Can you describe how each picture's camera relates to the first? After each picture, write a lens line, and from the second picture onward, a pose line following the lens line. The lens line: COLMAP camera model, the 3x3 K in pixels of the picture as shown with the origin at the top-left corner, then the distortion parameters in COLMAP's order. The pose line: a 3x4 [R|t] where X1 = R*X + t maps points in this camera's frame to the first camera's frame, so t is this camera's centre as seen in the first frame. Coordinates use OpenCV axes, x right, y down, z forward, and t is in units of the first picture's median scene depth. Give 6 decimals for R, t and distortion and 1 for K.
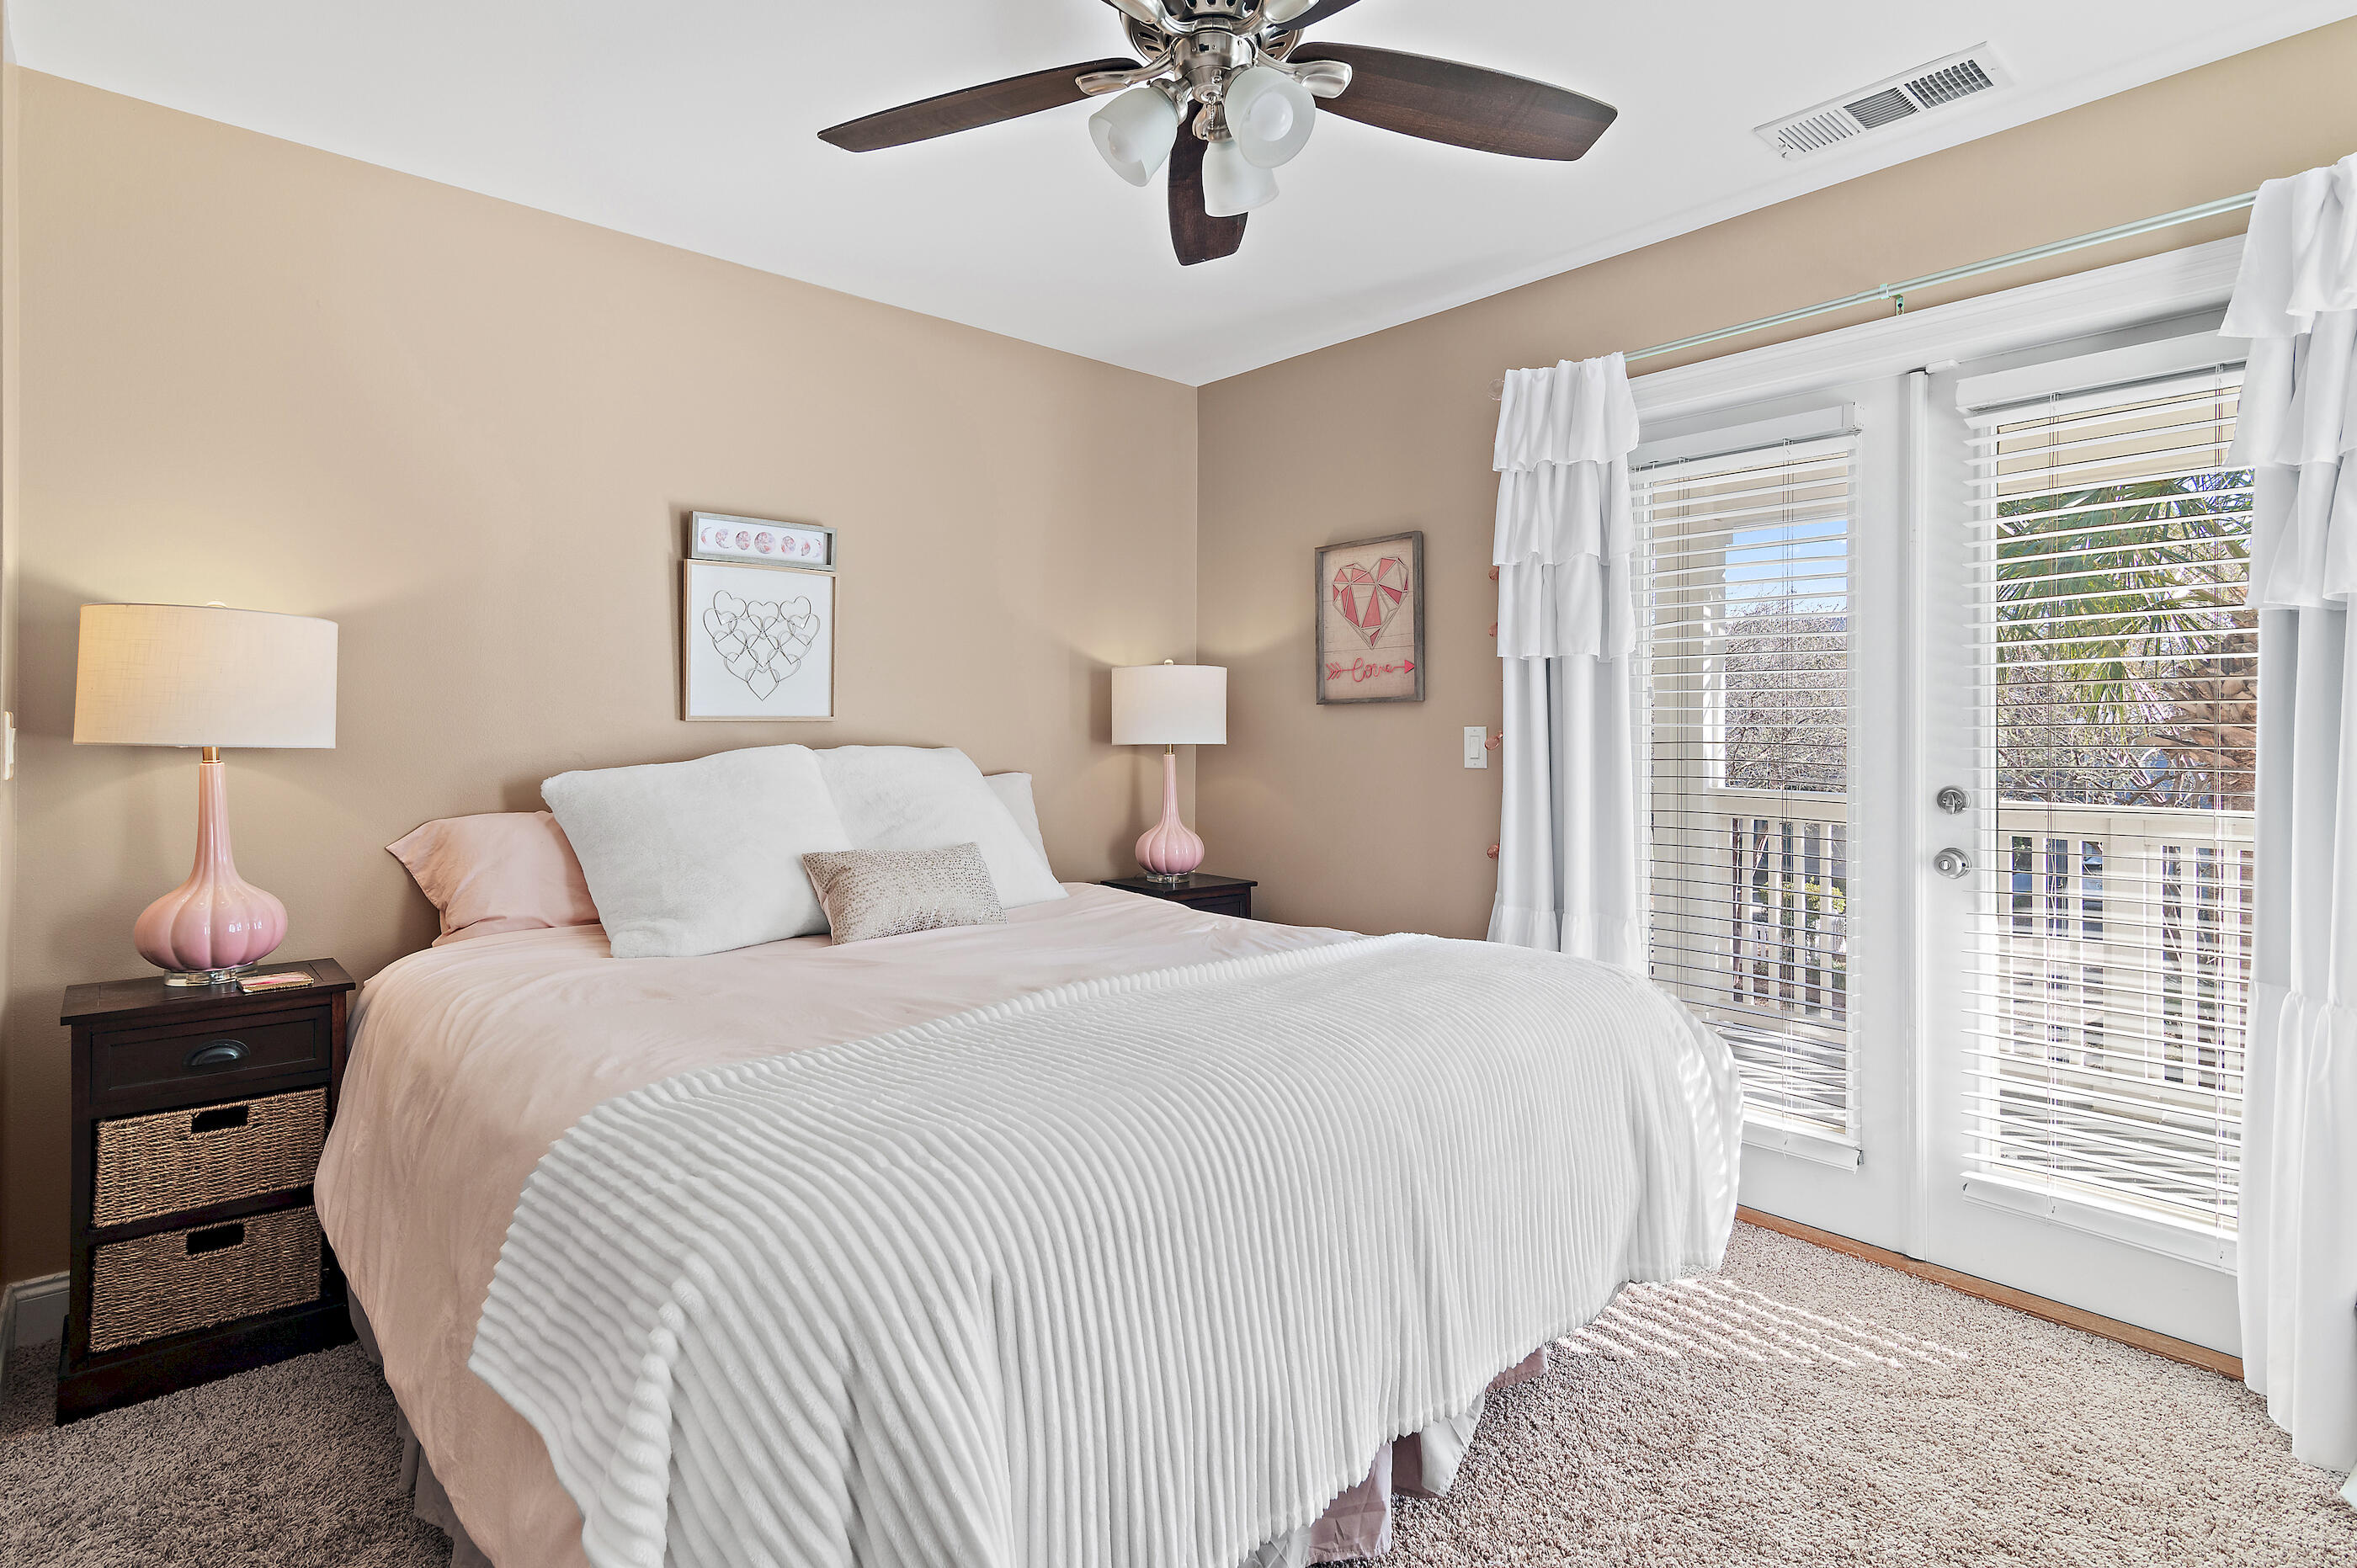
lens RADIAL K [[1202.0, 0, 1180.0], [0, 1202.0, 752.3], [0, 0, 1]] dist [-0.035089, 0.000302]
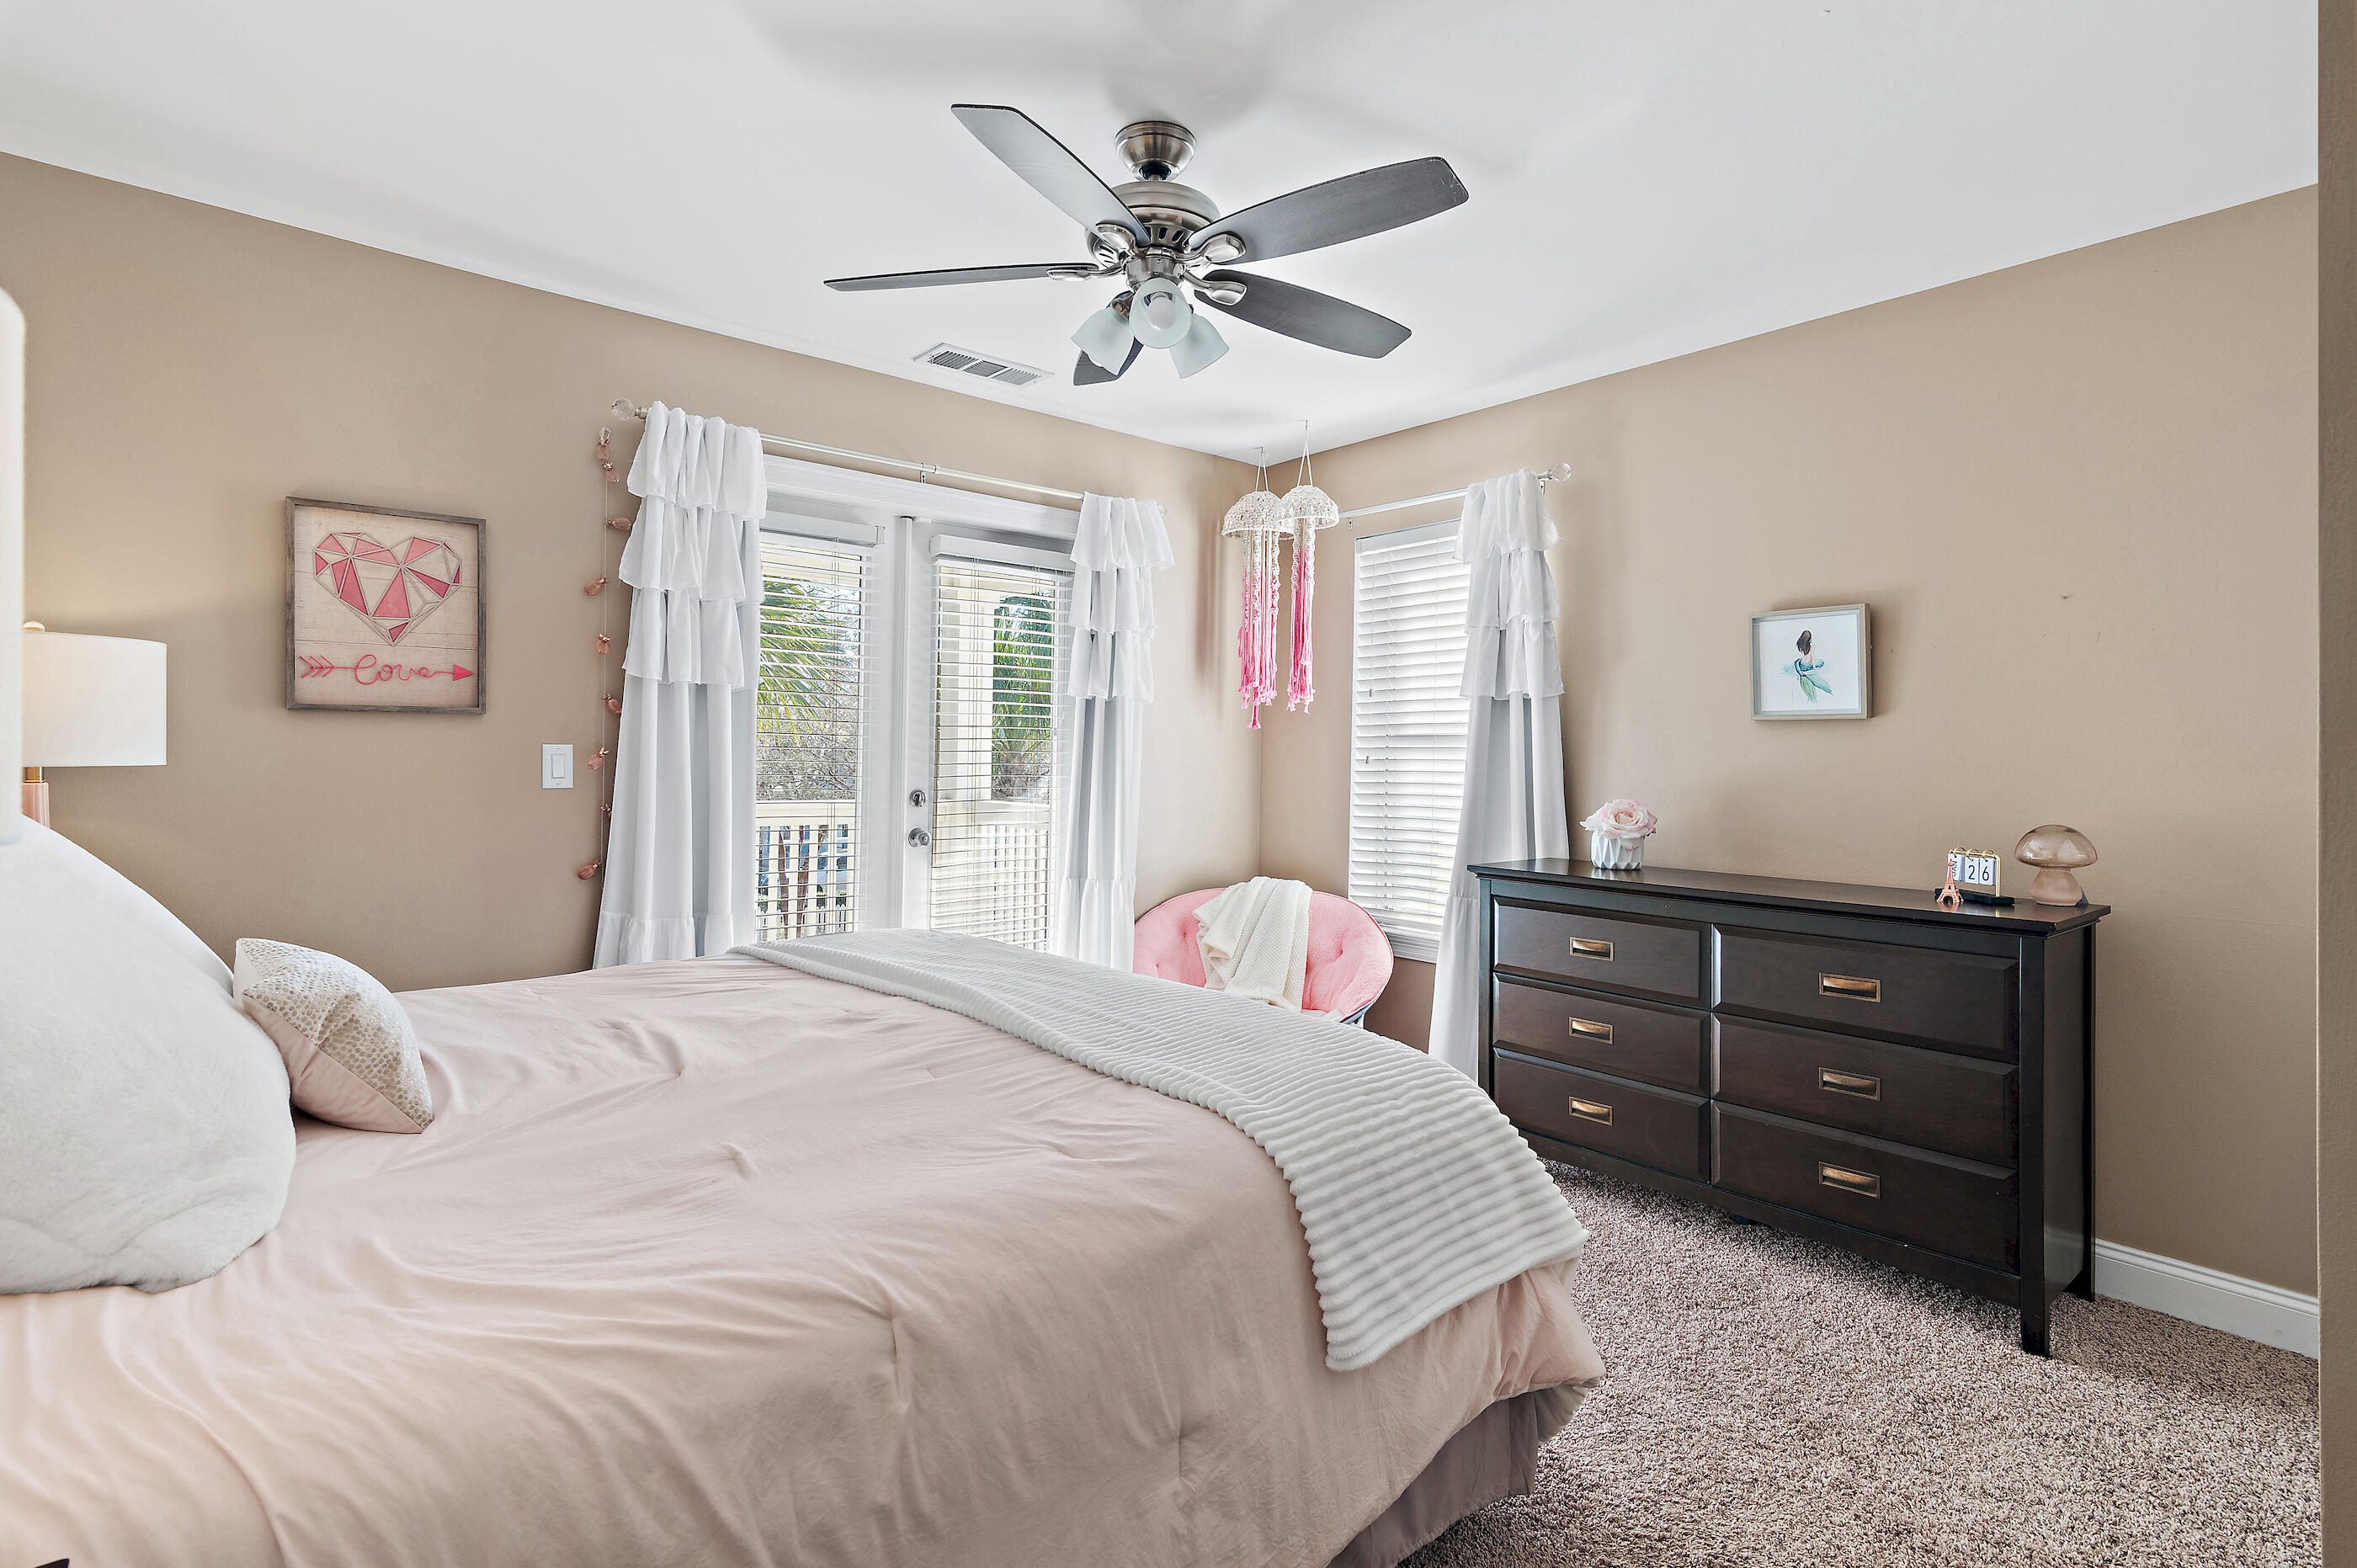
lens RADIAL K [[1202.0, 0, 1180.0], [0, 1202.0, 752.3], [0, 0, 1]] dist [-0.035089, 0.000302]
pose [[-0.055203, 0.006373, 0.998455, -0.677712], [0.008455, 0.999947, -0.005915, -0.005270], [-0.998439, 0.008116, -0.055253, 0.528492]]
